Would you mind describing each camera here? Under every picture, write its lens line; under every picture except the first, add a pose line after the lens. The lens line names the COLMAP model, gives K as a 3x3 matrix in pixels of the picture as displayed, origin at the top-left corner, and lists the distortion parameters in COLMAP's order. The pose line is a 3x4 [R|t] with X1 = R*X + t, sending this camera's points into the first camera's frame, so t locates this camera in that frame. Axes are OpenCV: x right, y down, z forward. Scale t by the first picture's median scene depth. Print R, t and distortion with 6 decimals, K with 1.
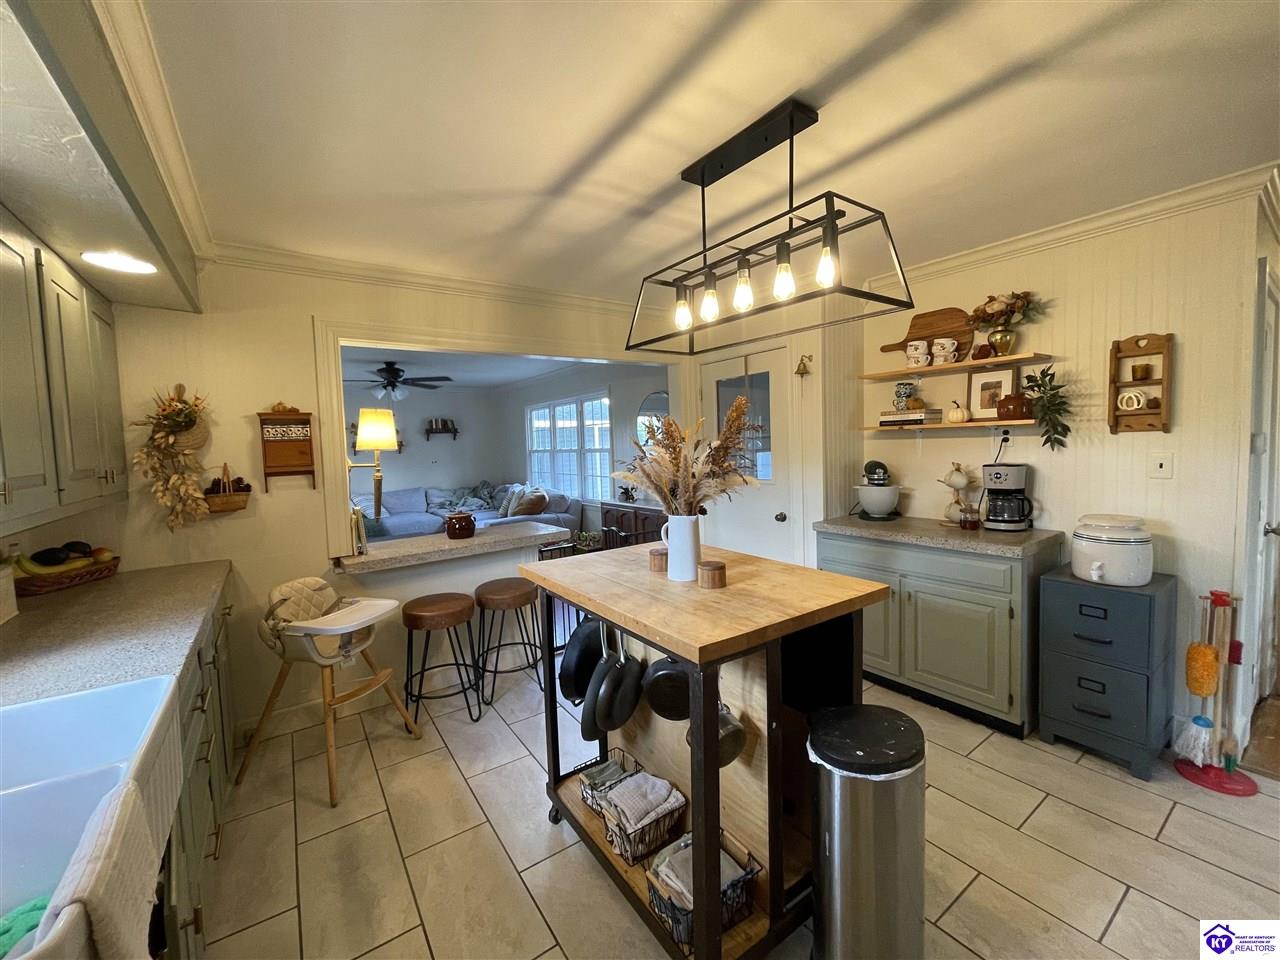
lens RADIAL K [[517.8, 0, 637.8], [0, 517.8, 475.9], [0, 0, 1]] dist [0.000345, -0.000201]
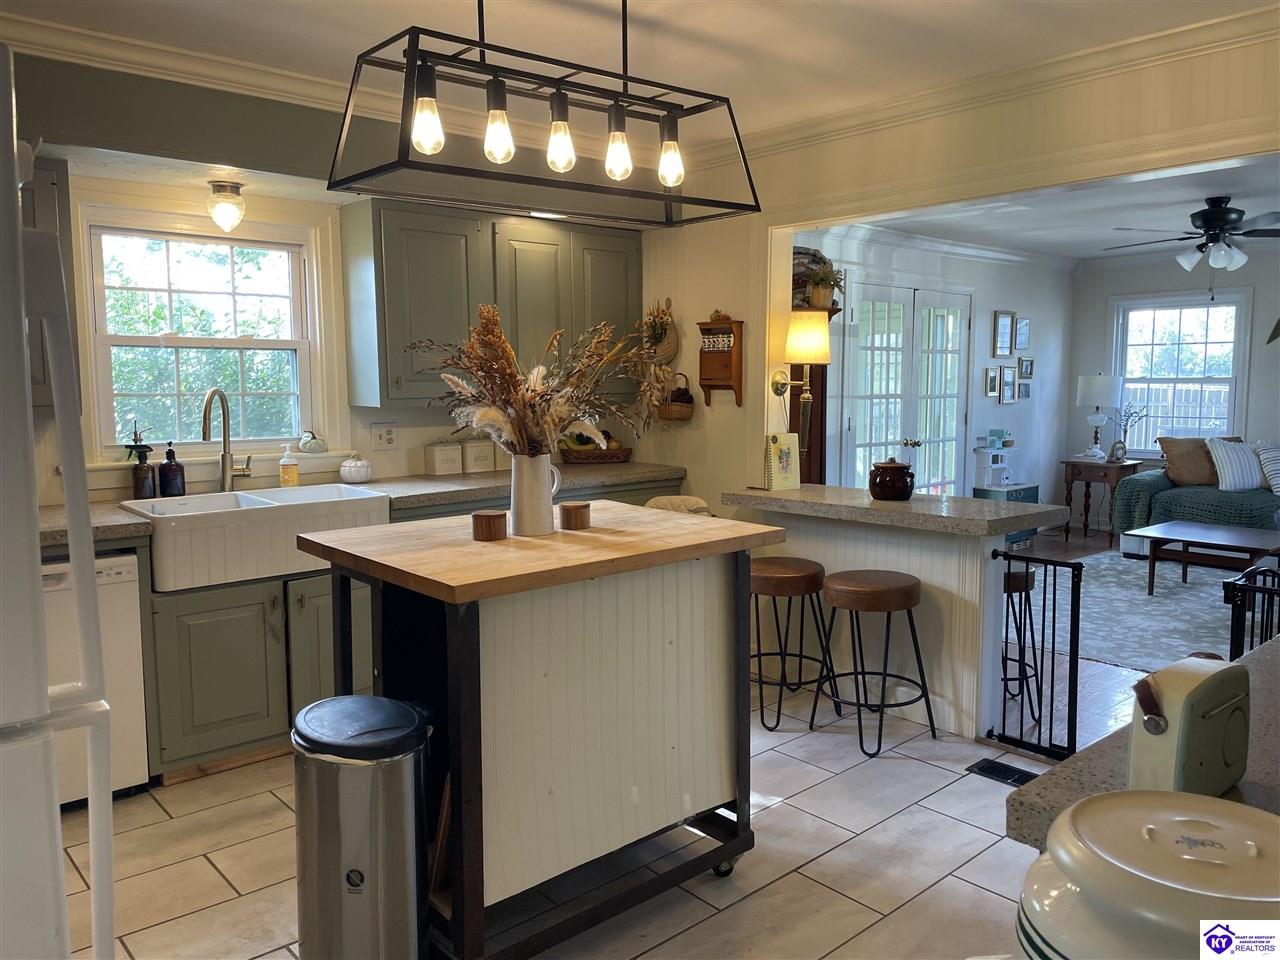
lens RADIAL K [[967.7, 0, 640.8], [0, 967.7, 470.8], [0, 0, 1]] dist [0.093748, -0.119694]
pose [[0.122395, 0.133816, -0.983419, 1.073947], [-0.066477, 0.989749, 0.126403, -0.068386], [0.990253, 0.049903, 0.130036, 0.660512]]
